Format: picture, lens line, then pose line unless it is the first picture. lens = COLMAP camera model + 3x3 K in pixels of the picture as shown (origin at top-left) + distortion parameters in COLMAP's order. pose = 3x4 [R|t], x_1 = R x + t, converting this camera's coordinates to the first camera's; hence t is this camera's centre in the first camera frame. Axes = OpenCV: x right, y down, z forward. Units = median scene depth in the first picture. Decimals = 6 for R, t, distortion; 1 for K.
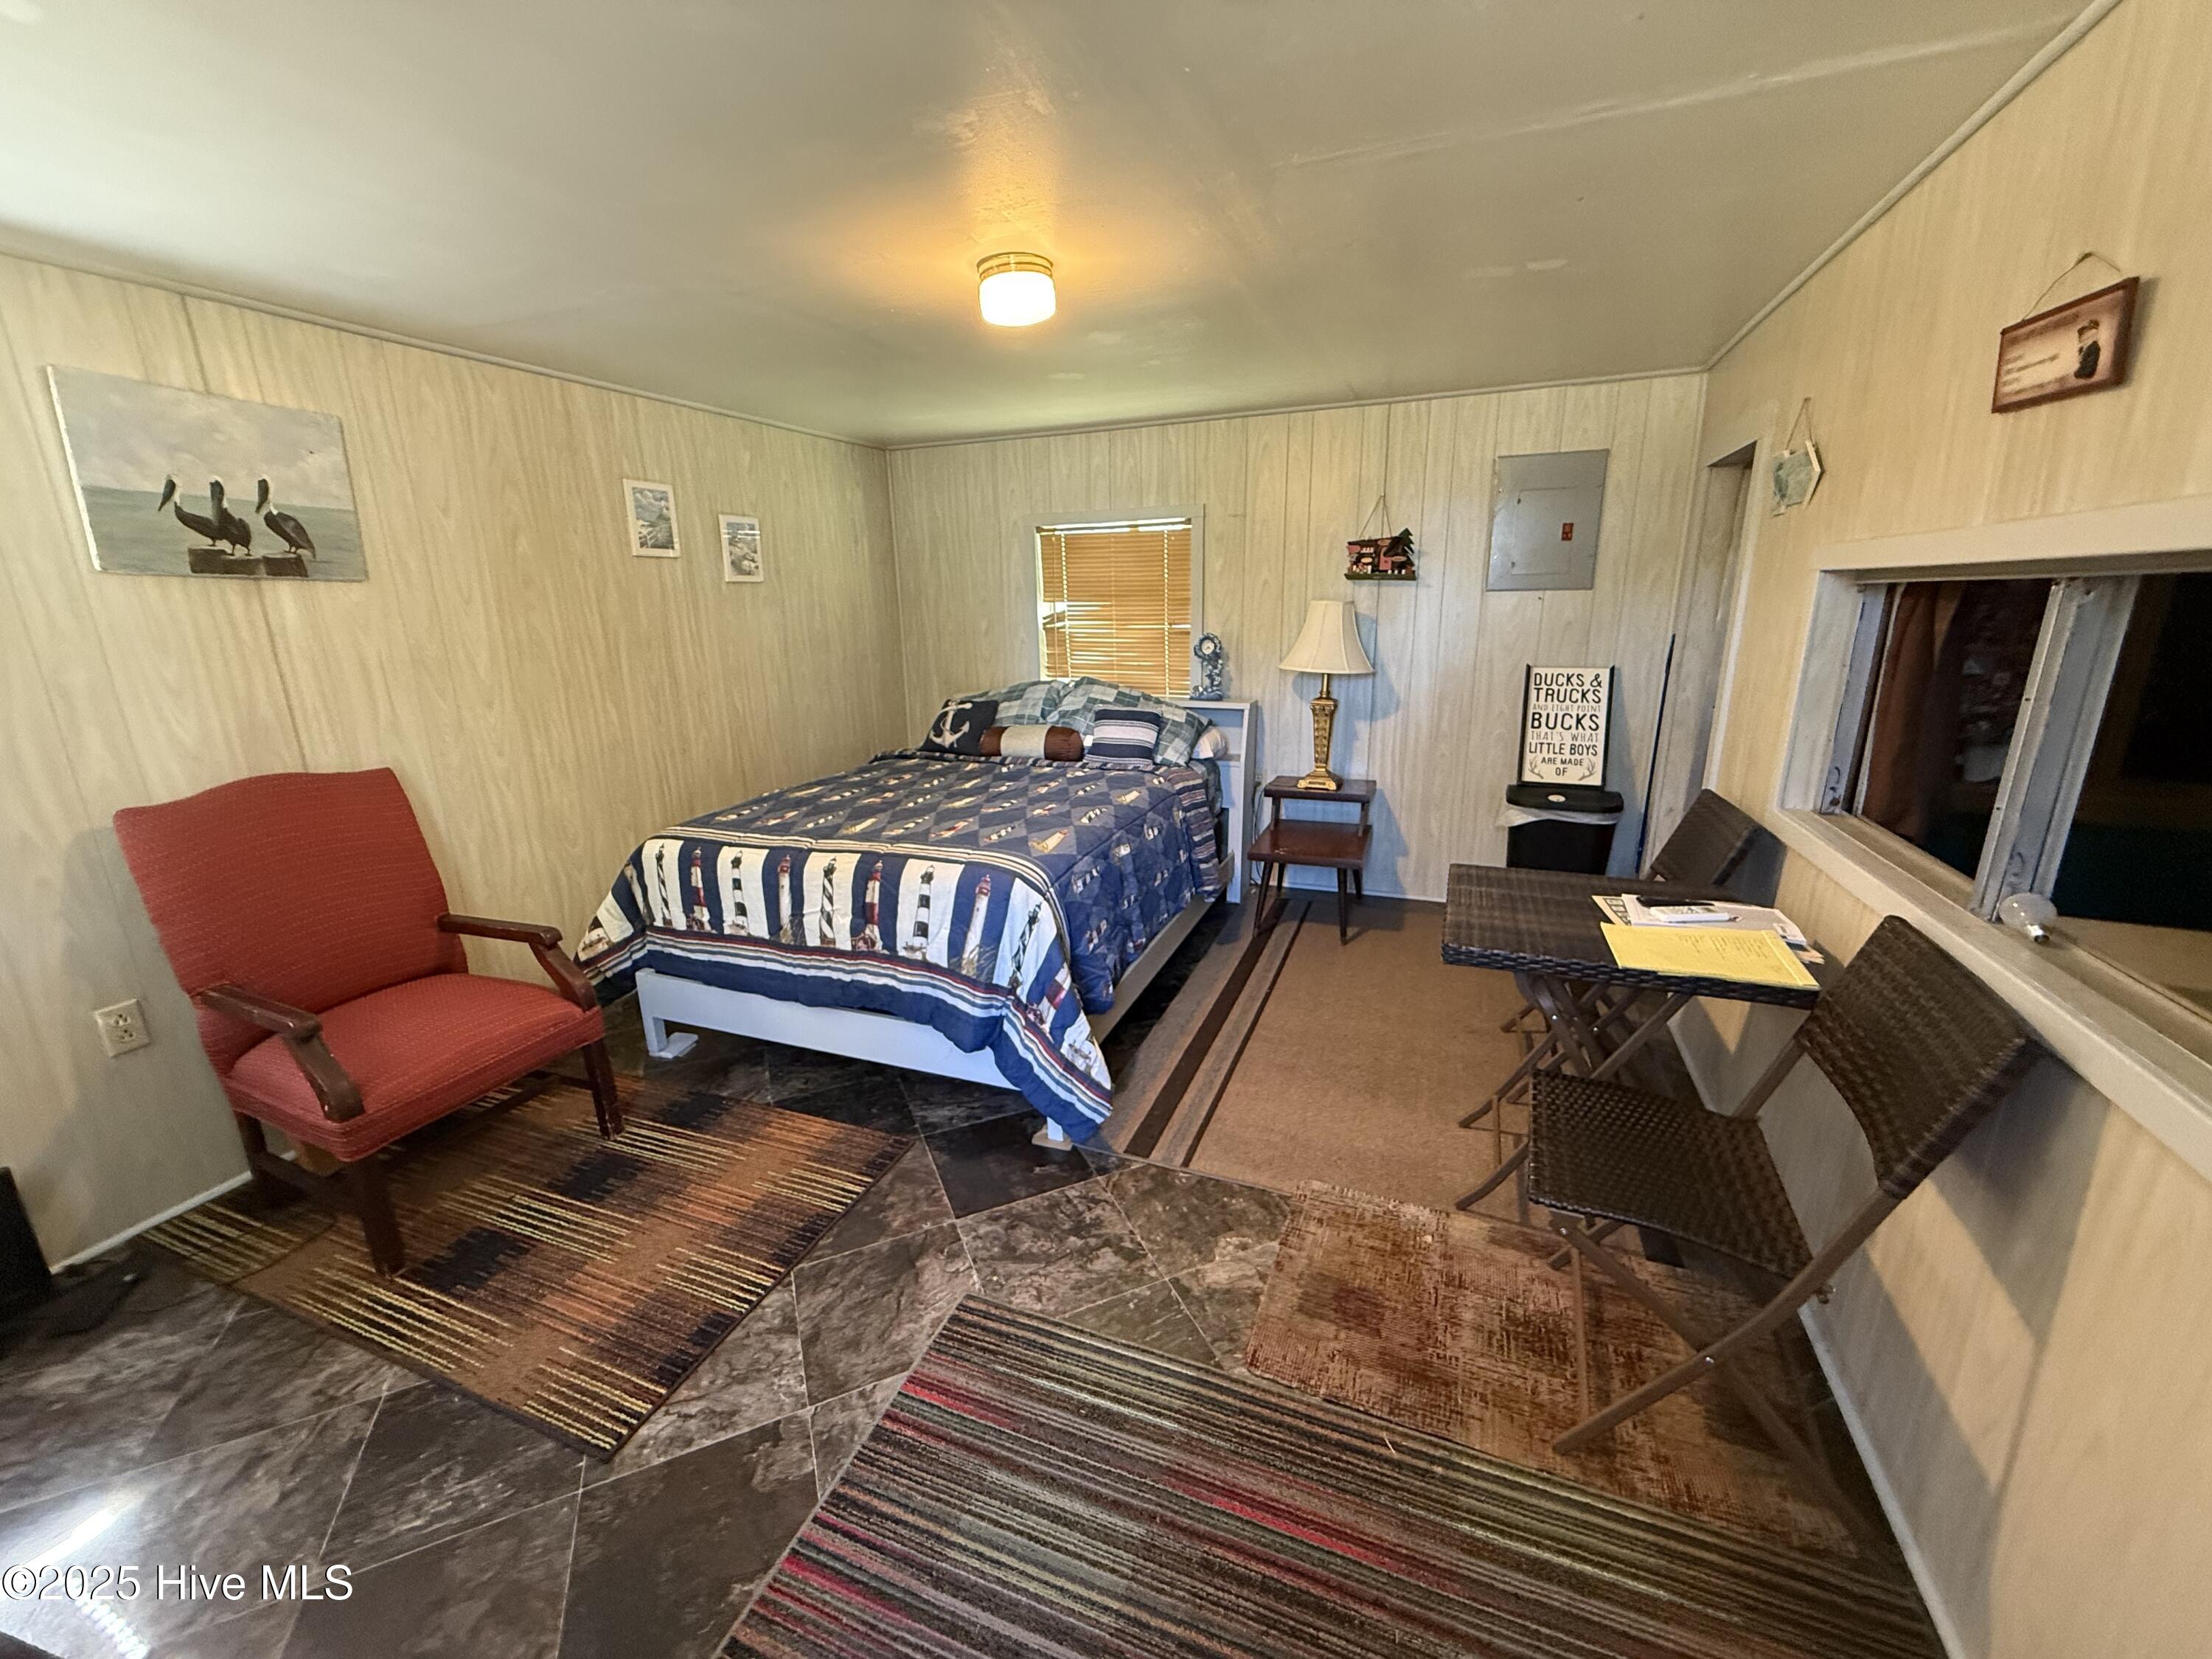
lens RADIAL K [[884.9, 0, 1097.2], [0, 884.9, 823.3], [0, 0, 1]] dist [0.000482, -0.000318]
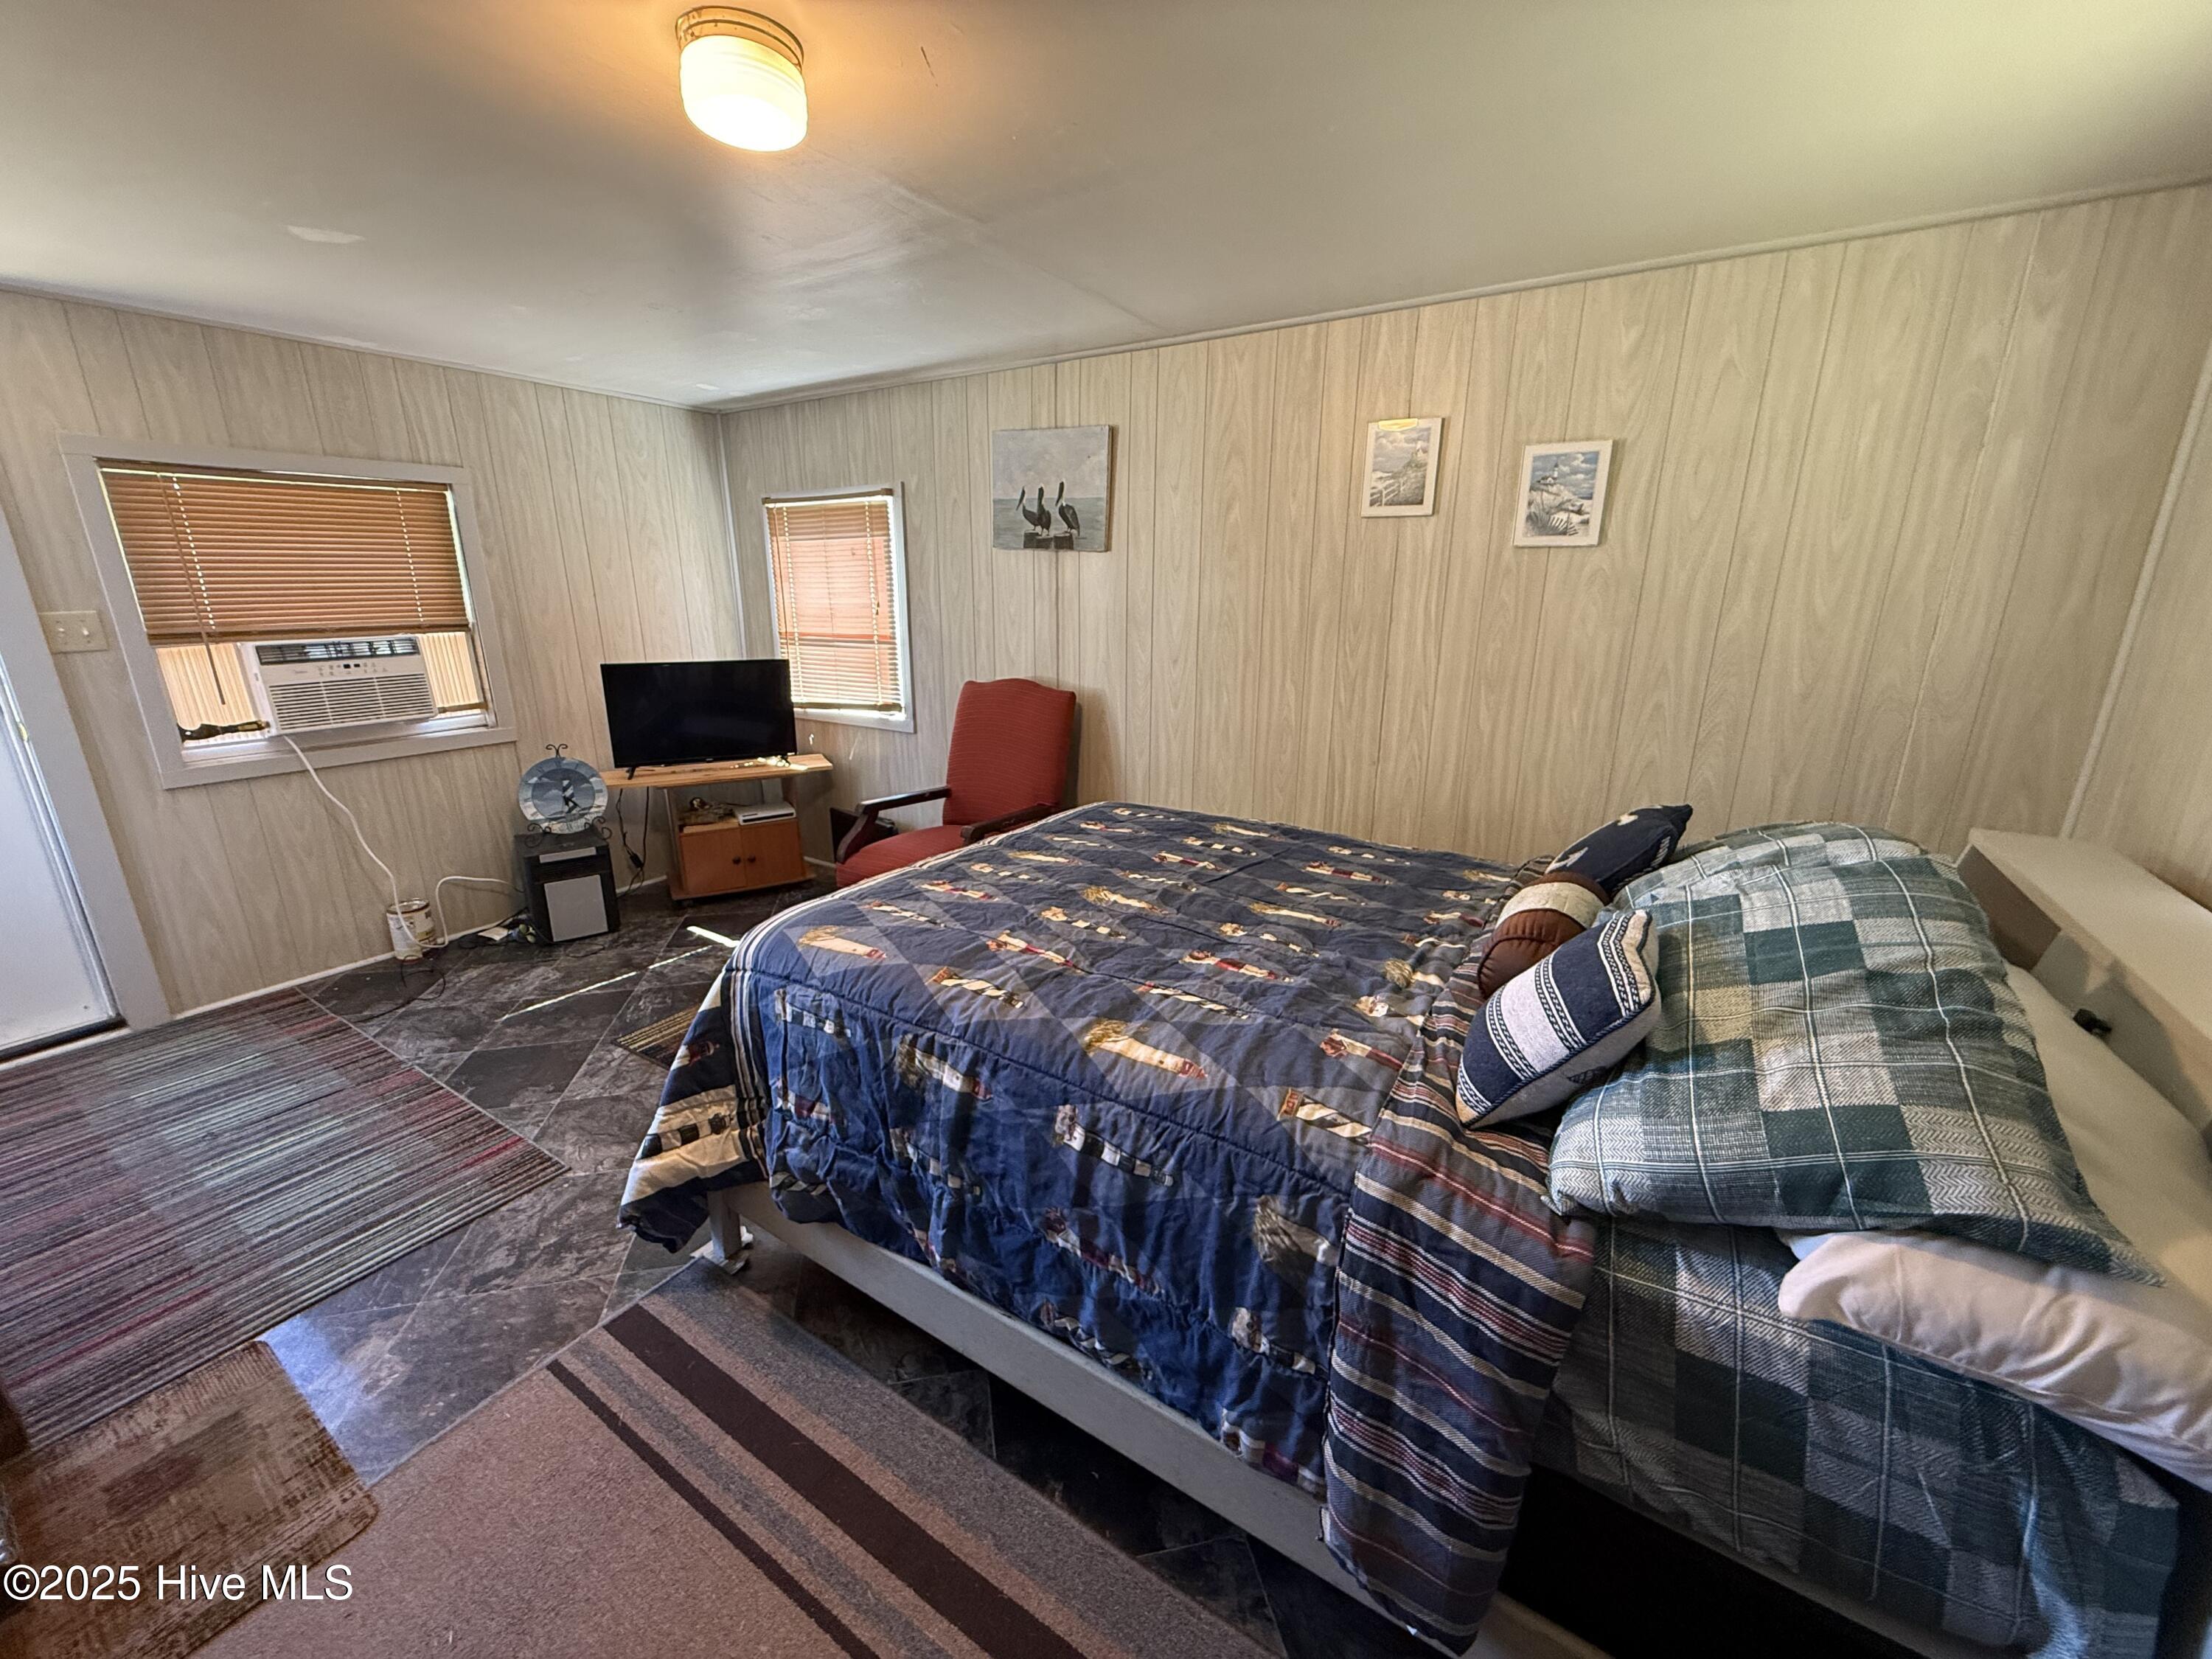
lens RADIAL K [[884.9, 0, 1094.7], [0, 884.9, 823.8], [0, 0, 1]] dist [0.000482, -0.000318]
pose [[-0.200634, 0.283524, -0.937742, 0.523903], [-0.248640, 0.911126, 0.328674, -0.338657], [0.947589, 0.299103, -0.112308, 1.272327]]
